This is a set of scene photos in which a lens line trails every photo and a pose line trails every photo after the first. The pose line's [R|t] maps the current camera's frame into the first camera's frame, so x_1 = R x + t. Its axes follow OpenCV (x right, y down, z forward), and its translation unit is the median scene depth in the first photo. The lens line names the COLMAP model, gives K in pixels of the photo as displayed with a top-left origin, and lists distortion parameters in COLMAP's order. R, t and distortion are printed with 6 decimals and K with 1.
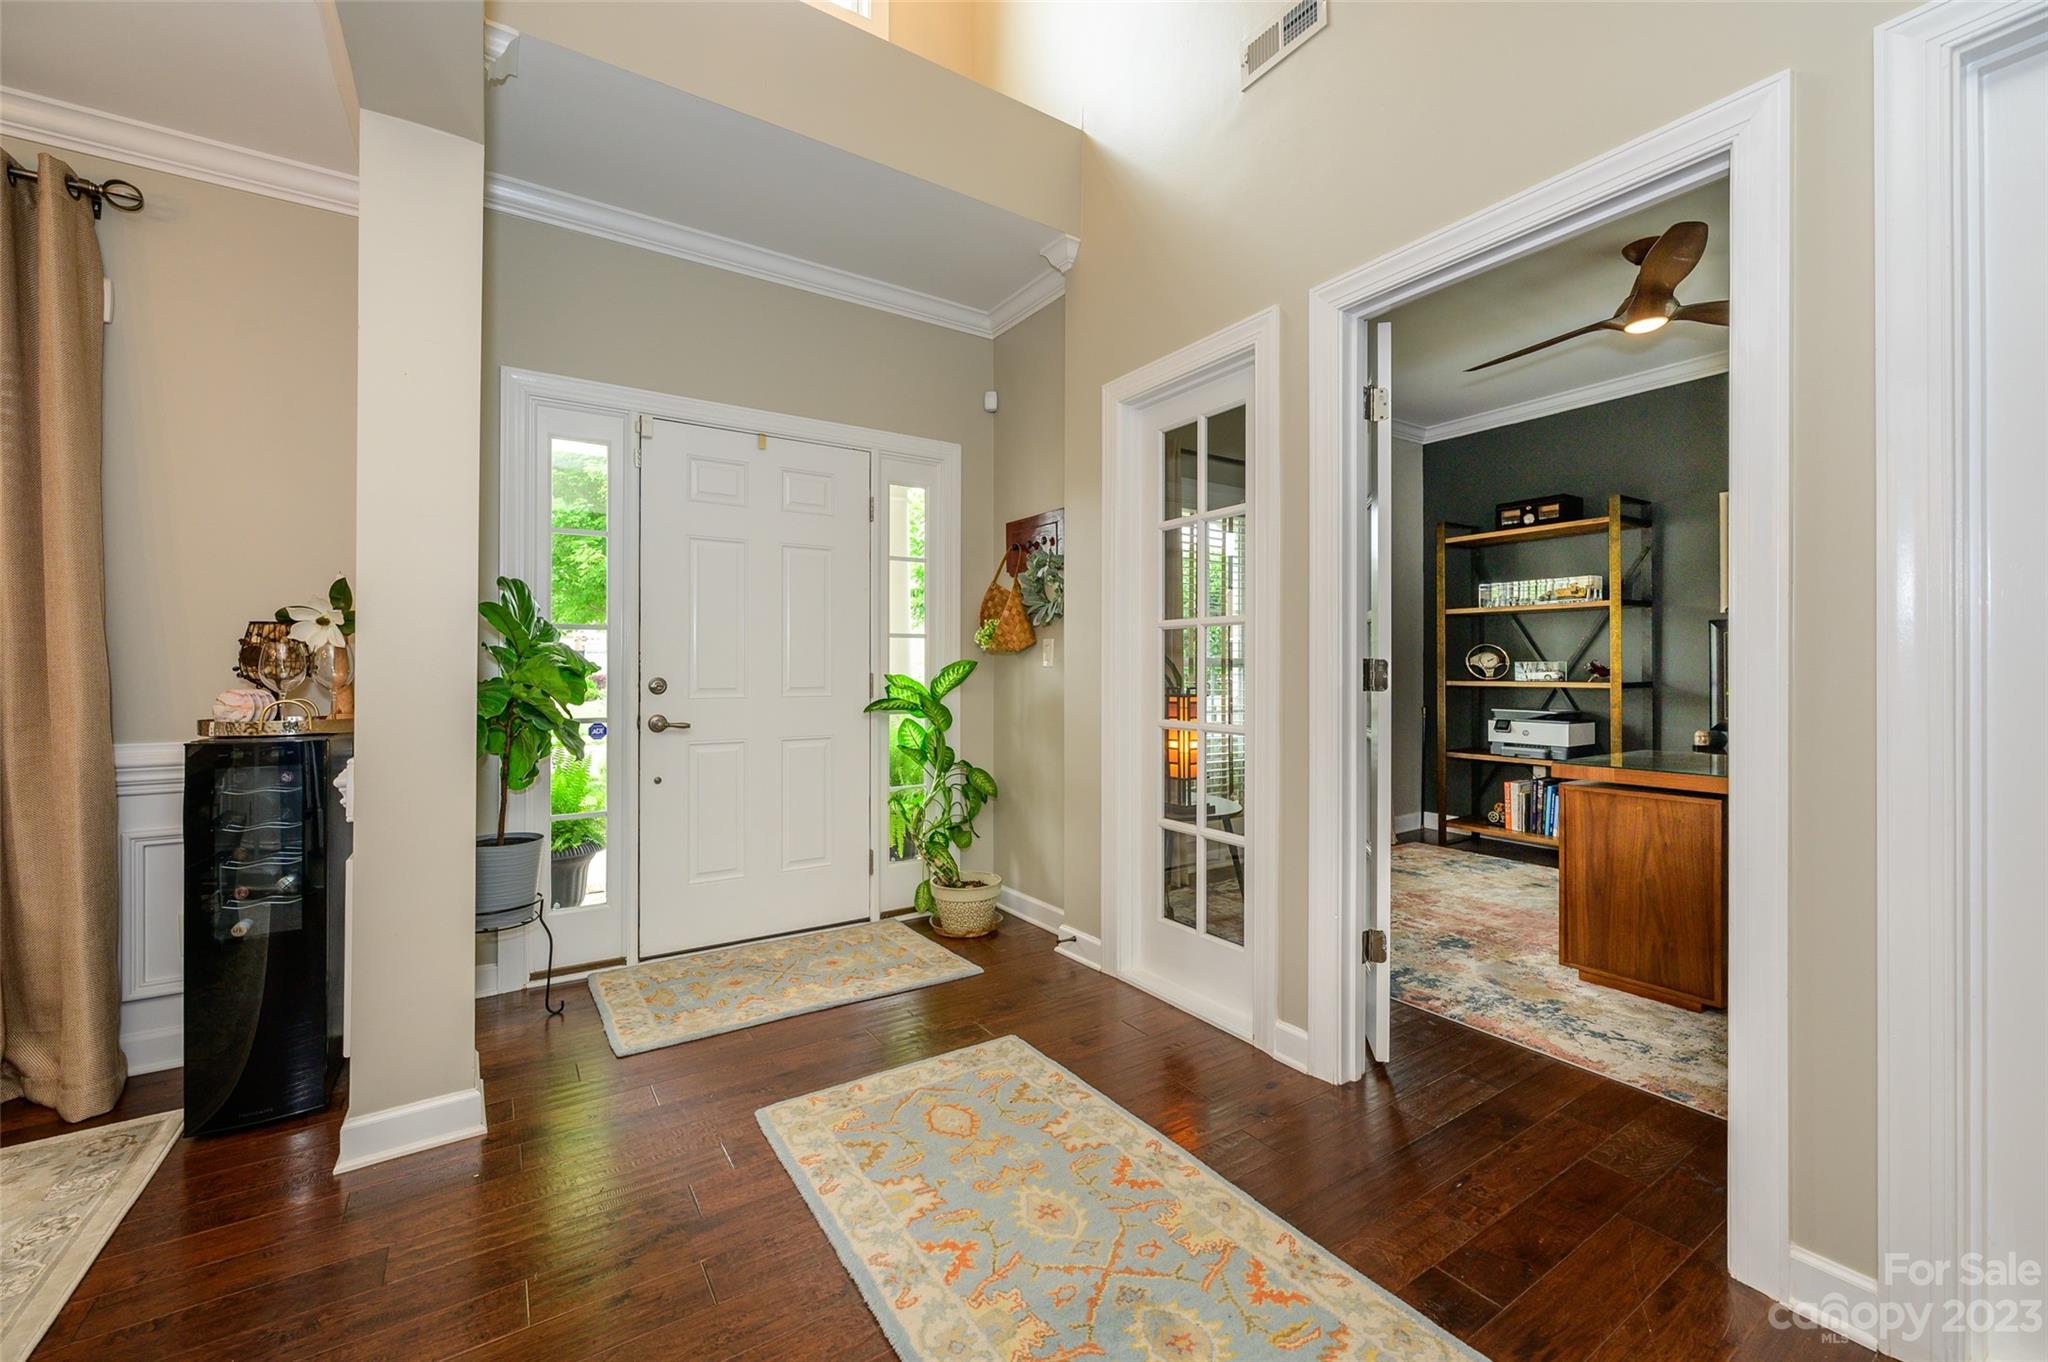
lens RADIAL K [[811.2, 0, 1026.0], [0, 811.2, 677.6], [0, 0, 1]] dist [-0.002297, 0.000036]
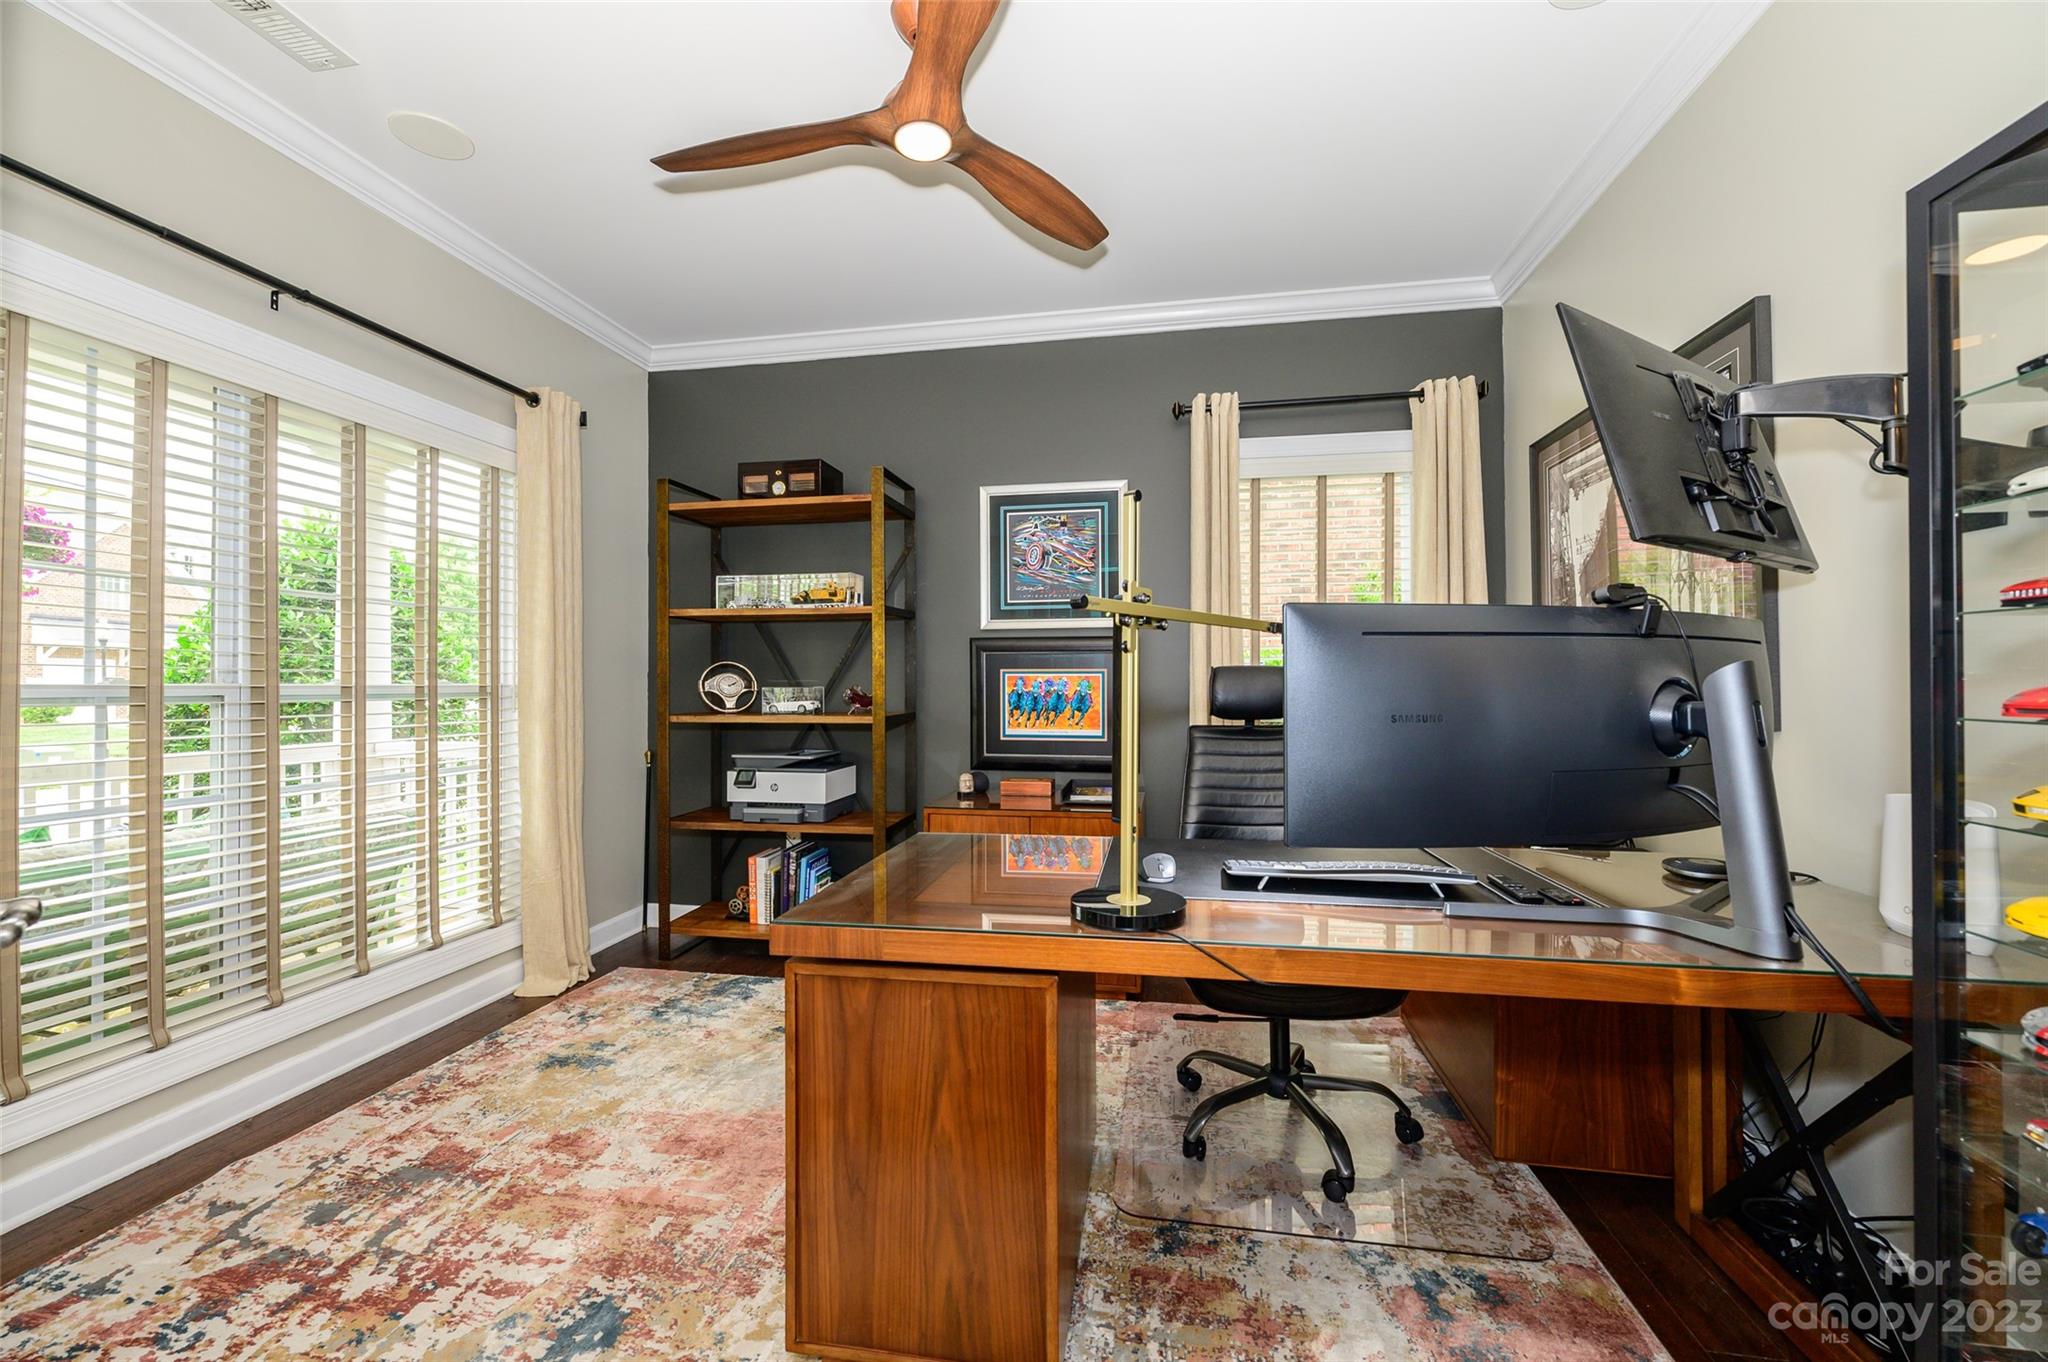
lens RADIAL K [[811.2, 0, 1026.0], [0, 811.2, 677.6], [0, 0, 1]] dist [-0.002297, 0.000036]
pose [[0.685937, 0.009913, 0.727594, 0.246567], [0.002240, 0.999874, -0.015734, -0.016840], [-0.727658, 0.012422, 0.685828, 0.345863]]
